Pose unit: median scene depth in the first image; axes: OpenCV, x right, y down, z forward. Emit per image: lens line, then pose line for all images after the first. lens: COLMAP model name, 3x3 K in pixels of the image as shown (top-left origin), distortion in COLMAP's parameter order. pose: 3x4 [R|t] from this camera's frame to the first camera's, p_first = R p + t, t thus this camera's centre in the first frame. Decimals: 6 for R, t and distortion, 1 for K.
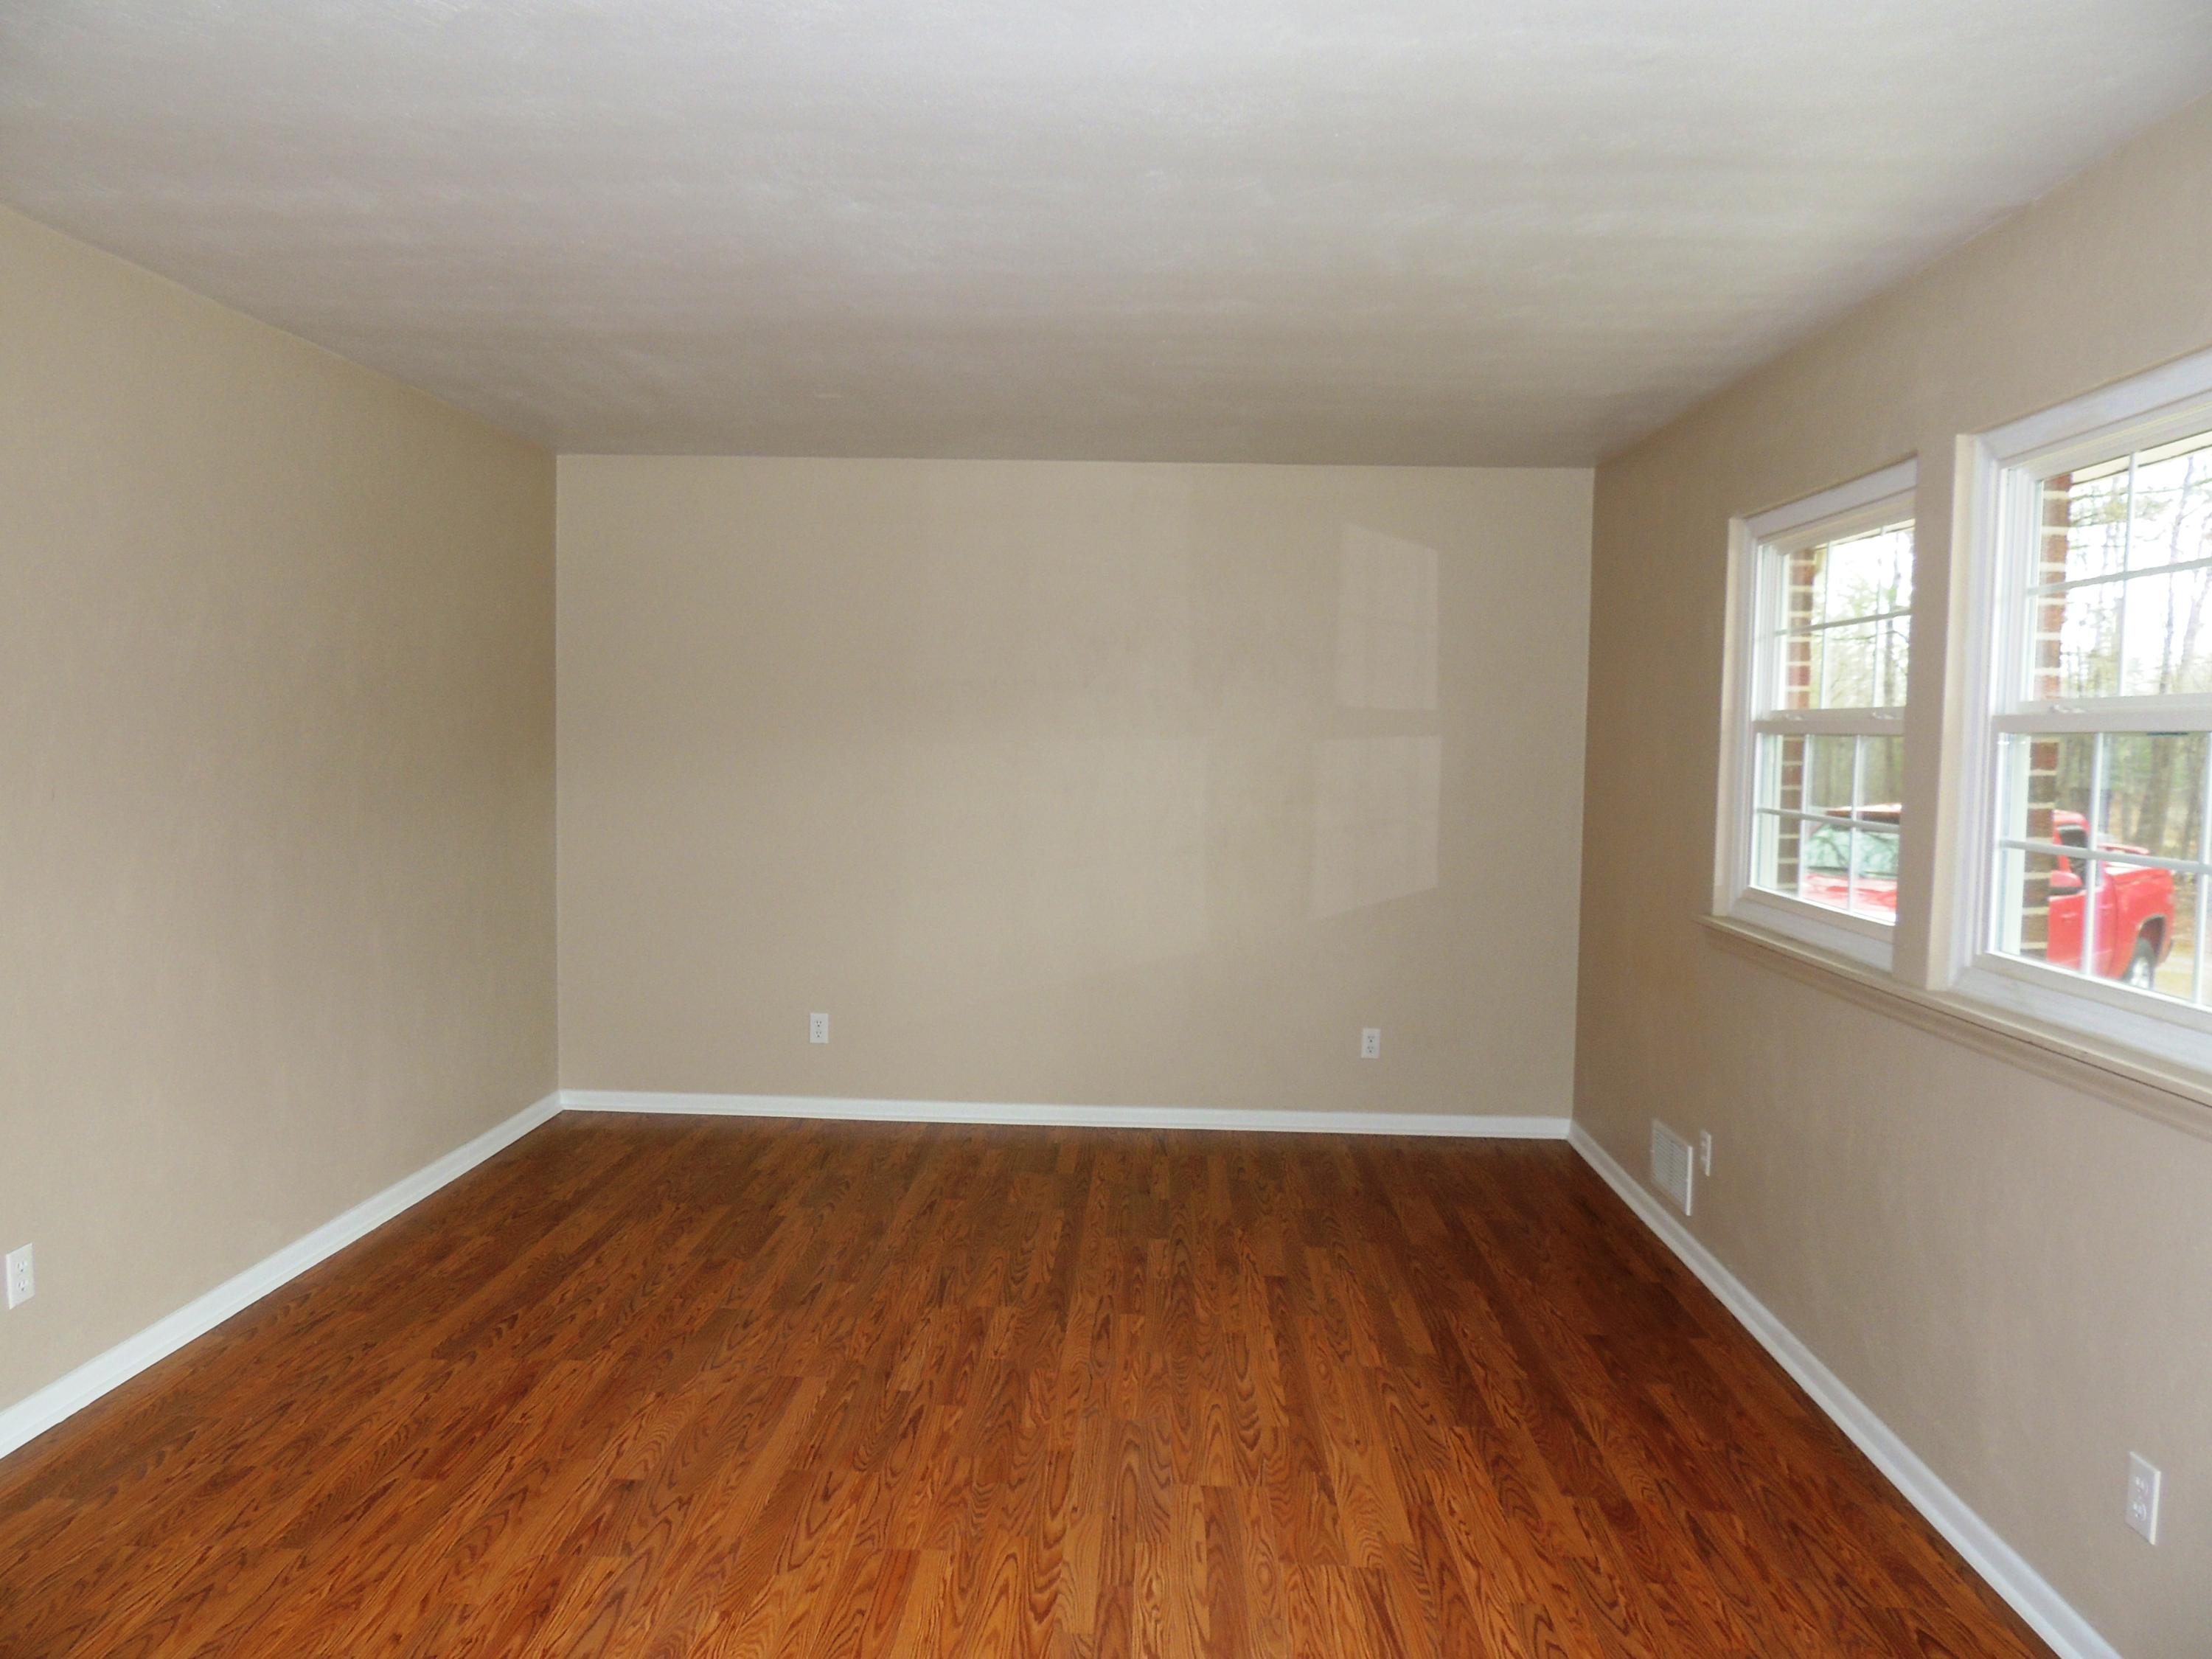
lens RADIAL K [[1582.6, 0, 1106.6], [0, 1582.6, 835.5], [0, 0, 1]] dist [-0.029669, 0.002907]
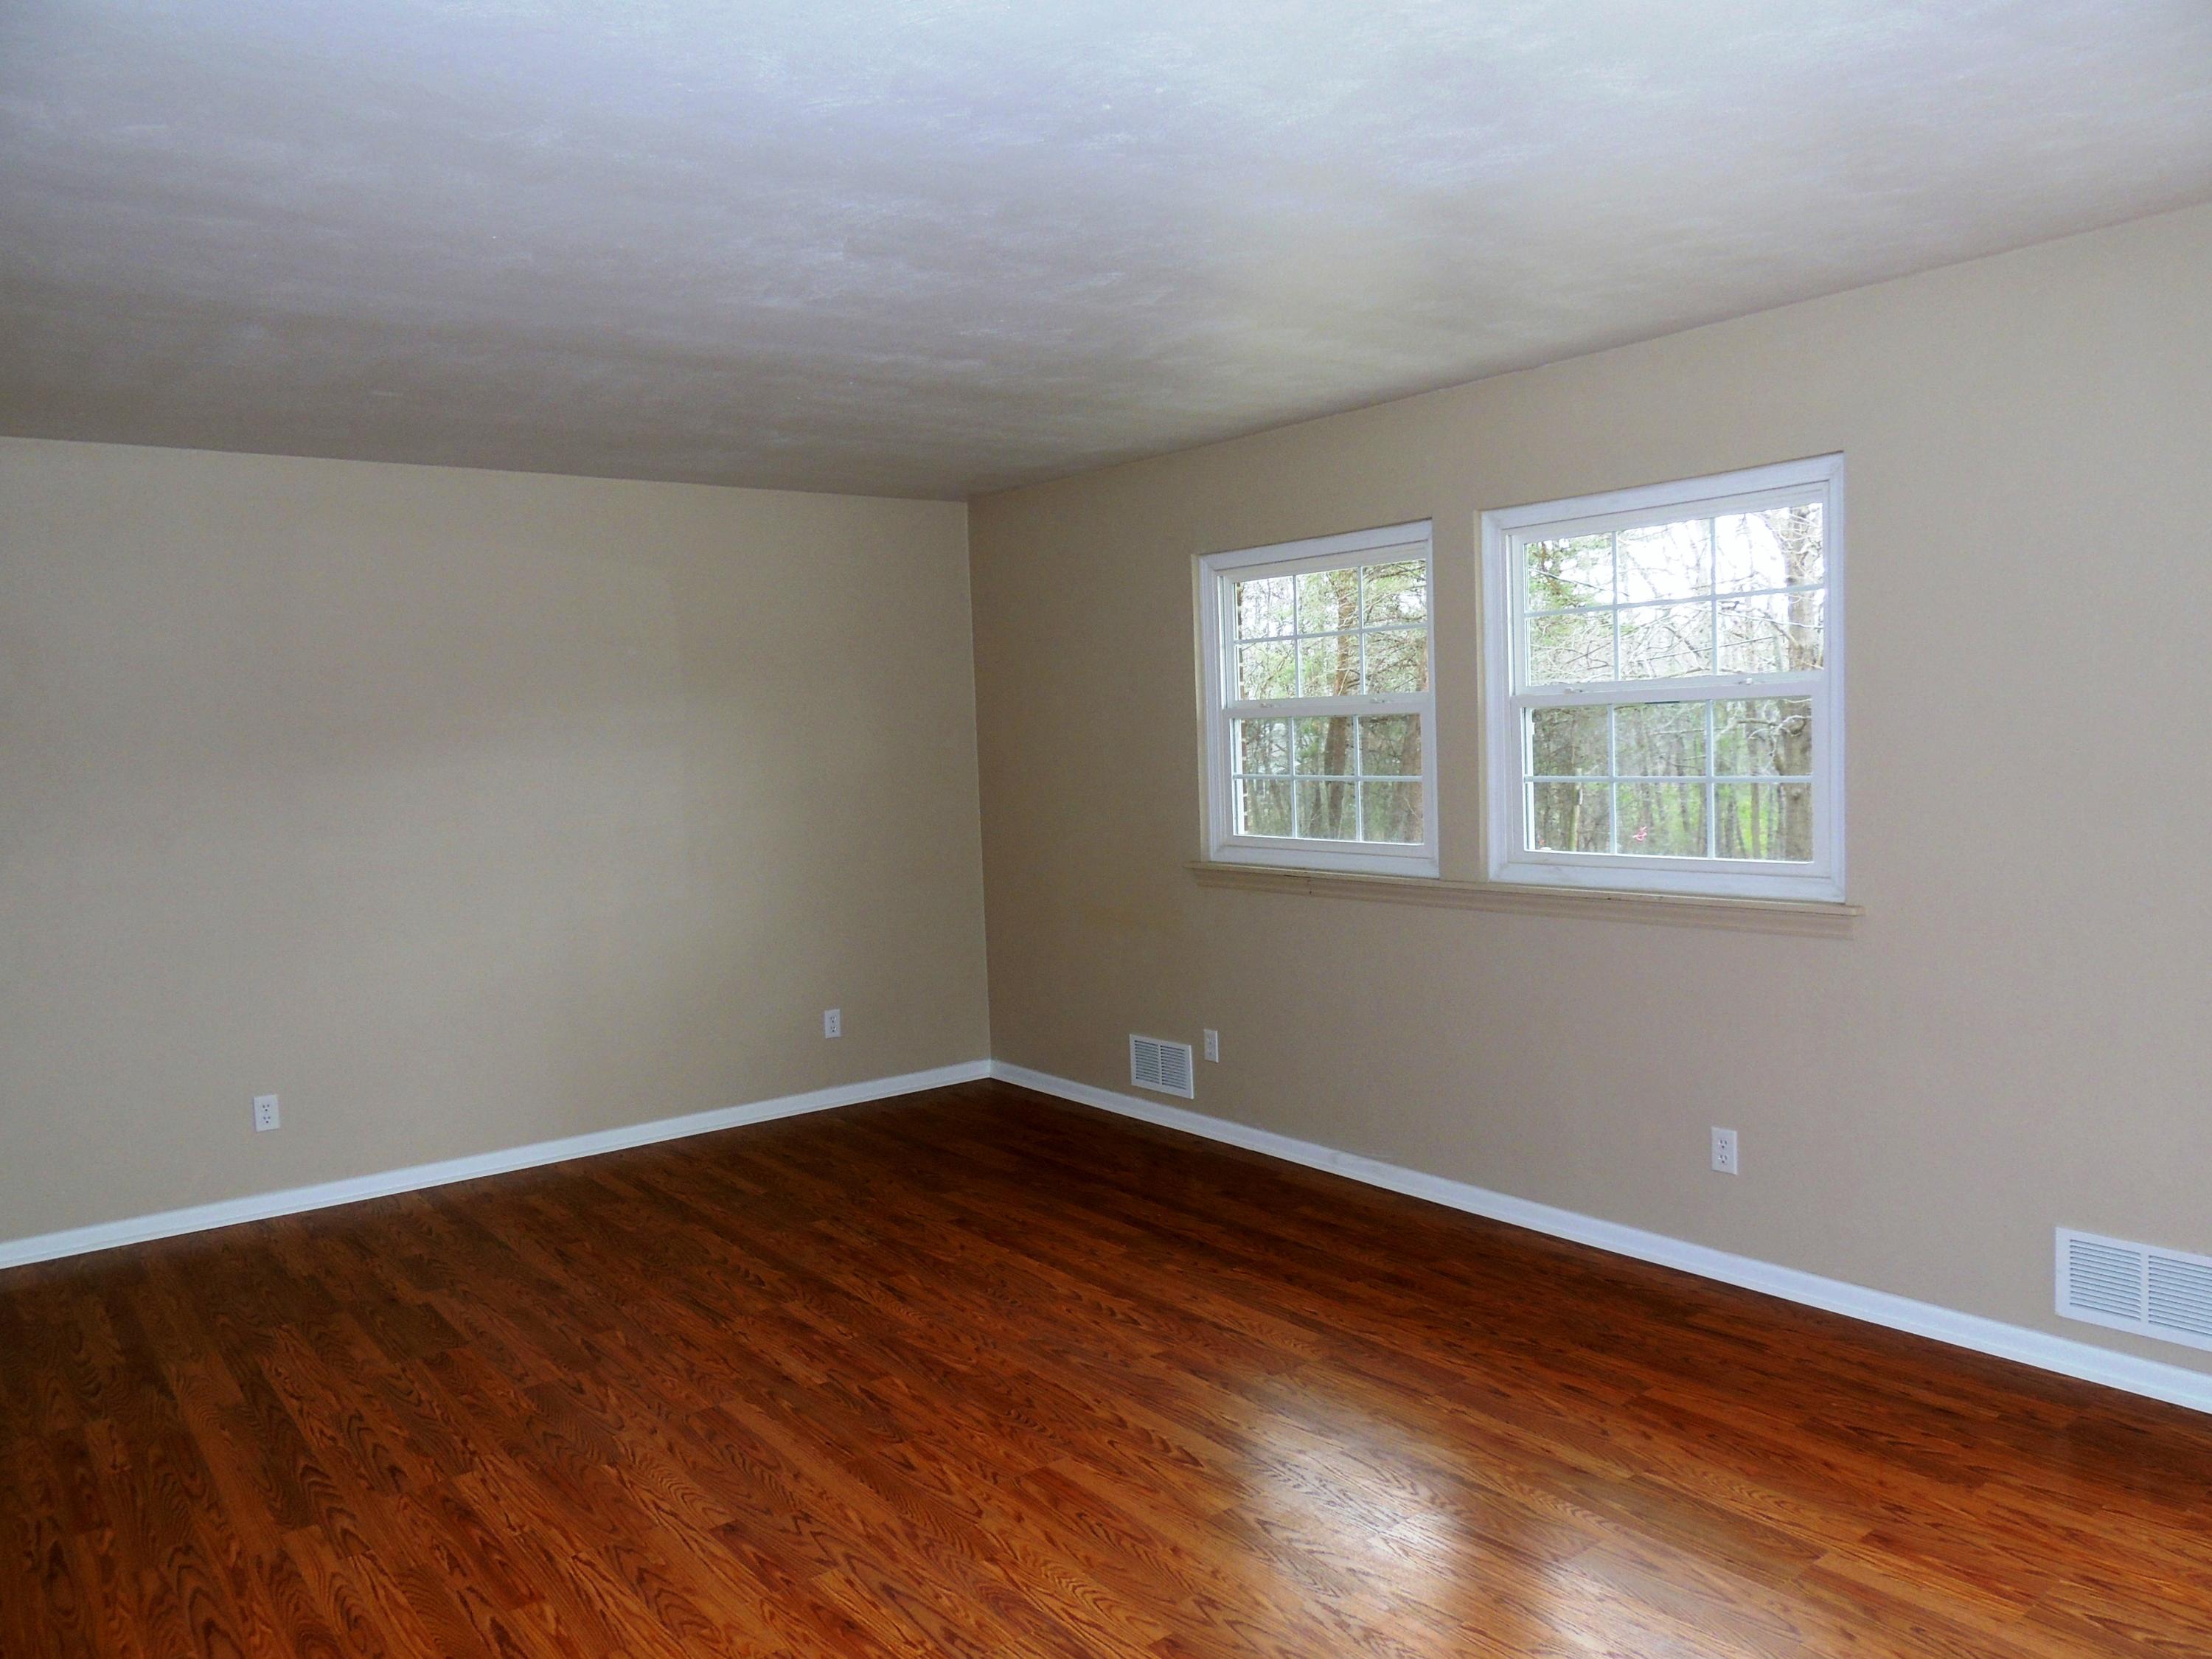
lens RADIAL K [[1582.6, 0, 1106.6], [0, 1582.6, 835.5], [0, 0, 1]] dist [-0.029669, 0.002907]
pose [[0.761969, -0.091962, 0.641051, -0.561718], [0.094009, 0.995088, 0.031008, -0.019658], [-0.640754, 0.036637, 0.766871, 0.063991]]
